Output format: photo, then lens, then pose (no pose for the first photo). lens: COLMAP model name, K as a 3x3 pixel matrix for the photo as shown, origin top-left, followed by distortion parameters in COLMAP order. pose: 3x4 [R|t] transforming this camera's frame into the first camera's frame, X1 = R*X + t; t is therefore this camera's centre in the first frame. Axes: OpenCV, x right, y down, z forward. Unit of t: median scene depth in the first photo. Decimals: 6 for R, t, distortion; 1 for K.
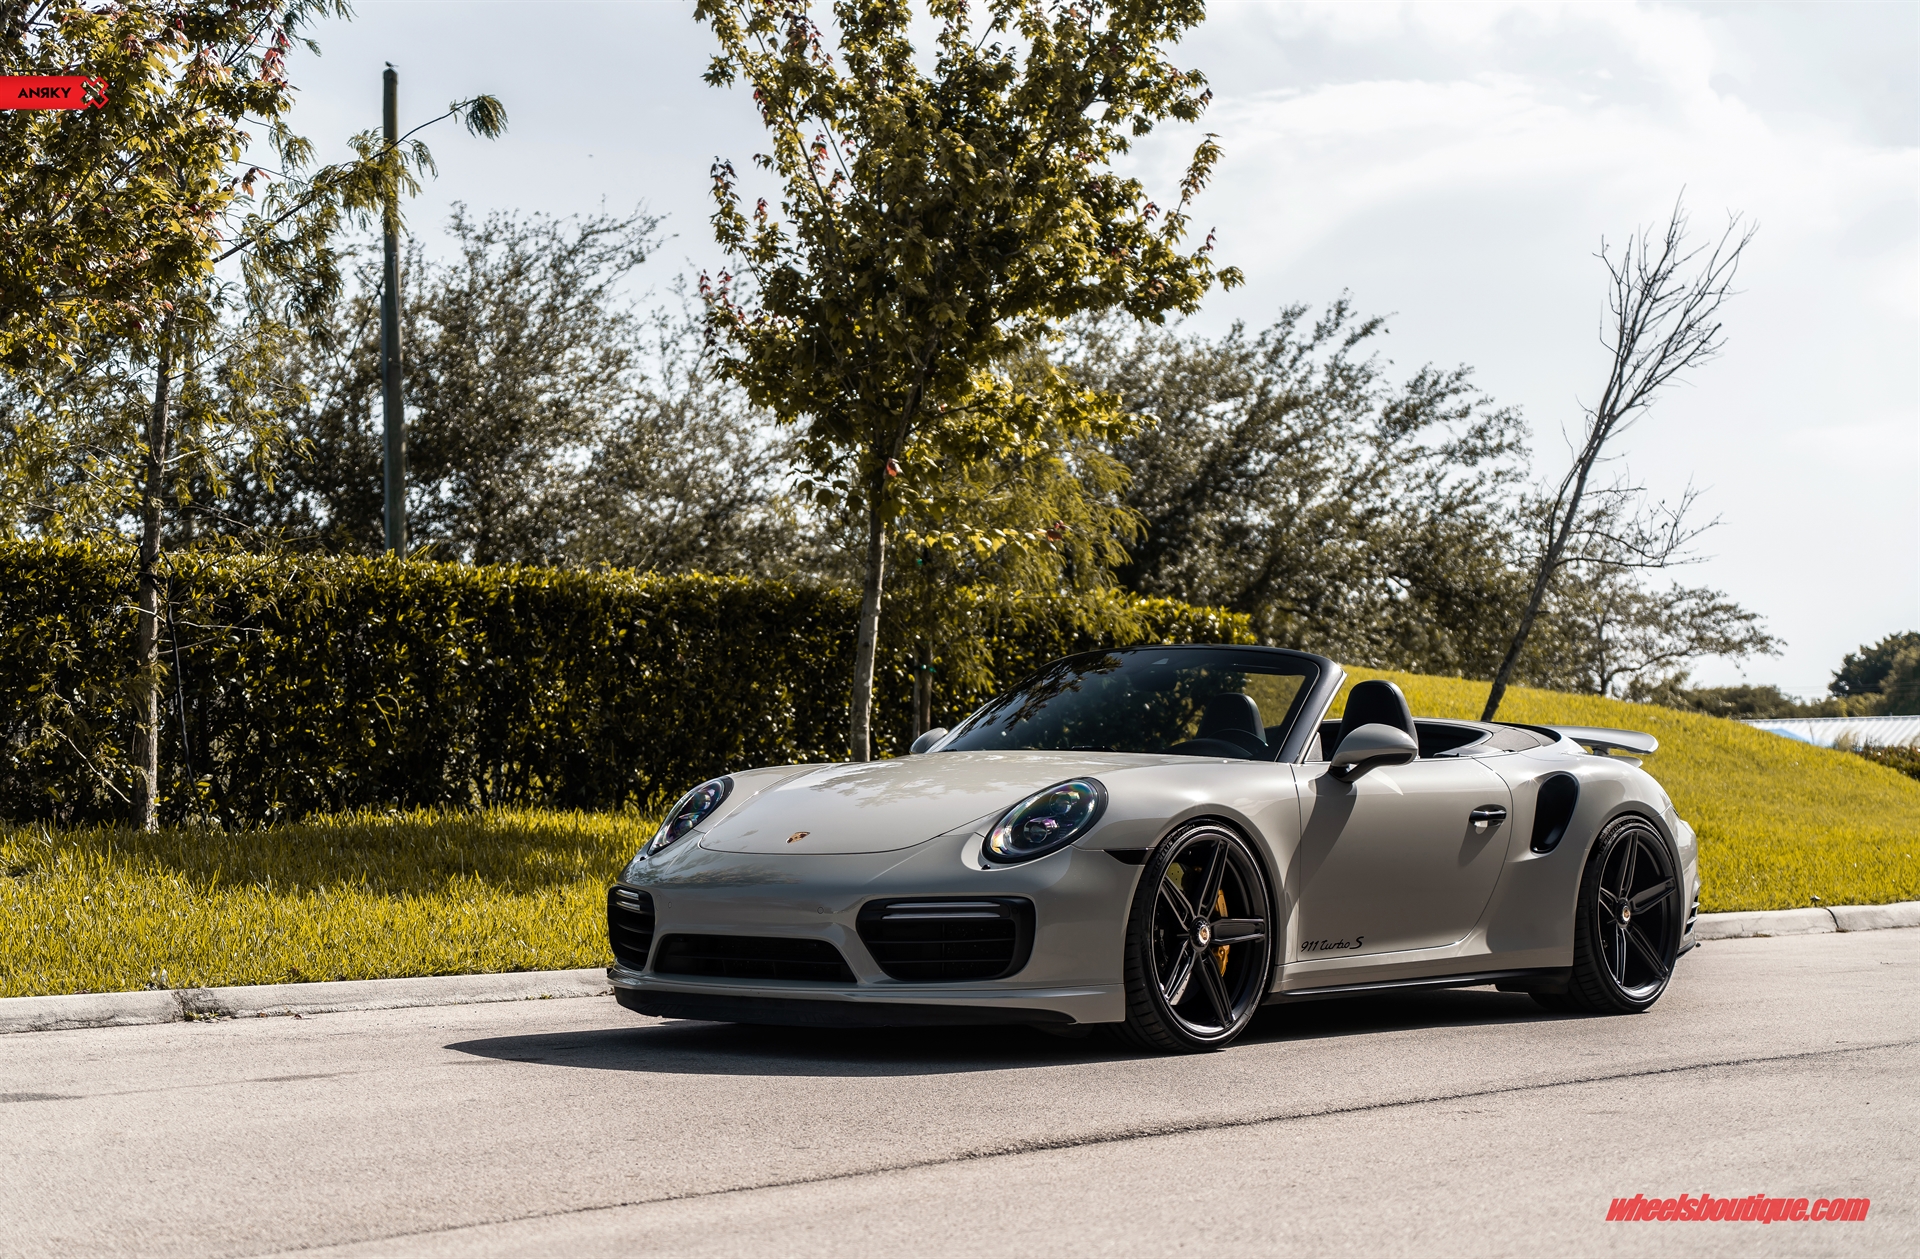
lens RADIAL K [[3424.9, 0, 960.7], [0, 3424.9, 623.8], [0, 0, 1]] dist [0.213643, 0.000000]
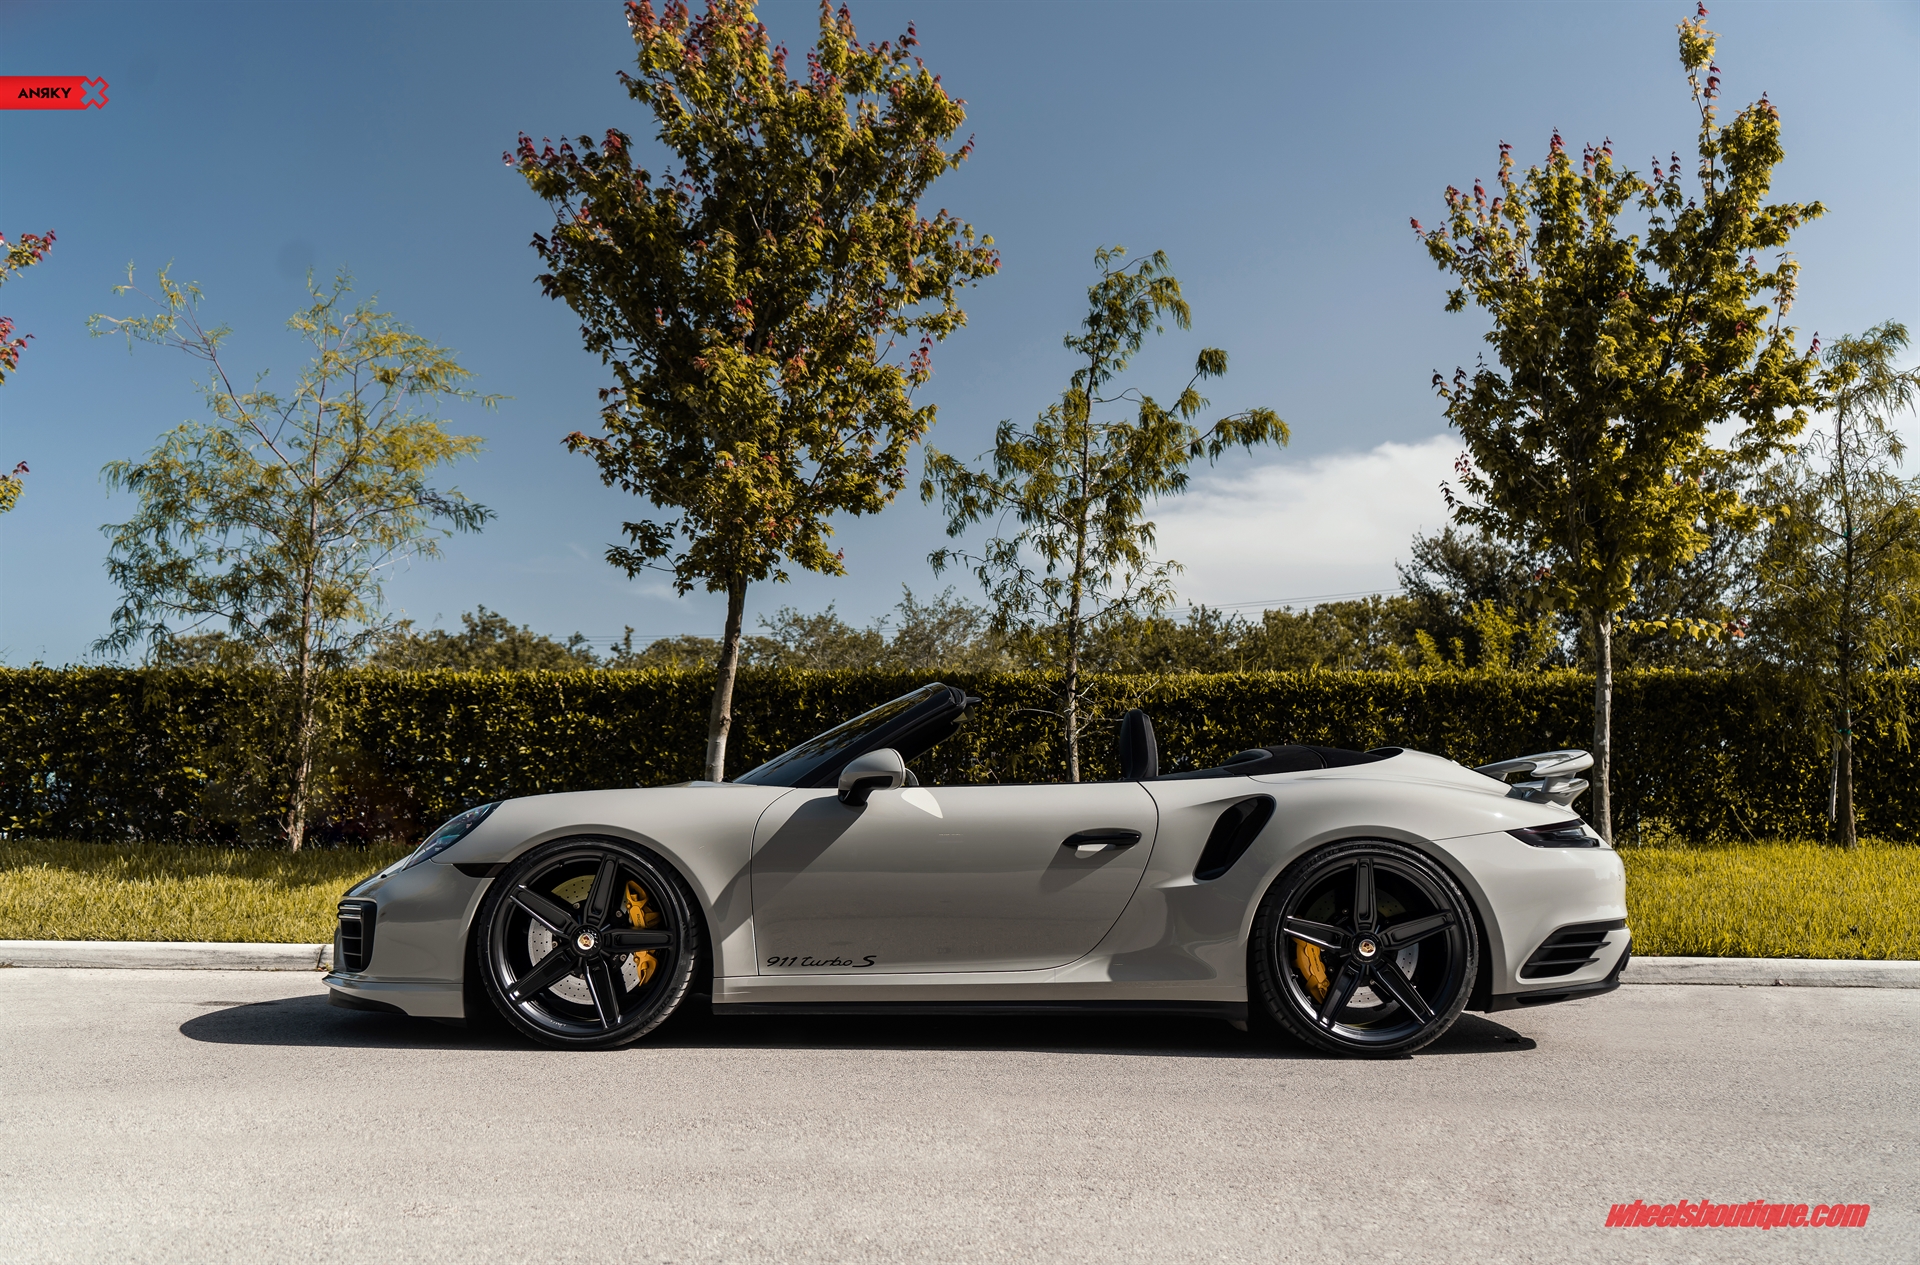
lens RADIAL K [[1698.9, 0, 959.8], [0, 1698.9, 643.5], [0, 0, 1]] dist [0.010179, -0.002049]
pose [[0.640363, -0.080408, -0.763852, 0.496691], [0.031597, 0.996421, -0.078401, 0.037198], [0.767423, 0.026070, 0.640611, 0.659168]]
